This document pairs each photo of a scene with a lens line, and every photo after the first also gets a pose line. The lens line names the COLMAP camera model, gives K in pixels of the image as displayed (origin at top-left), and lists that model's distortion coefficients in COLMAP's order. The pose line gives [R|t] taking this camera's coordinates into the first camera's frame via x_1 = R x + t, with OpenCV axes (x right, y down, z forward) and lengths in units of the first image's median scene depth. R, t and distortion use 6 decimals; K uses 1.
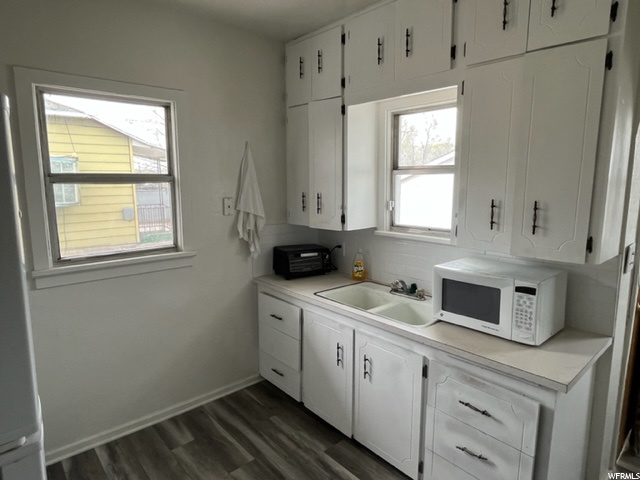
lens RADIAL K [[396.2, 0, 320.0], [0, 396.2, 240.0], [0, 0, 1]] dist [-0.004446, -0.000485]
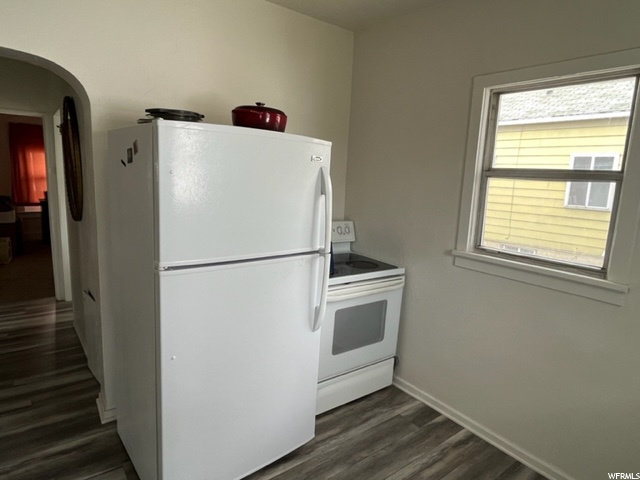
lens RADIAL K [[396.2, 0, 320.0], [0, 396.2, 240.0], [0, 0, 1]] dist [-0.004446, -0.000485]
pose [[-0.090923, 0.164143, -0.982237, 0.448942], [-0.189778, 0.965392, 0.178895, -0.080465], [0.977608, 0.202673, -0.056625, 0.619728]]
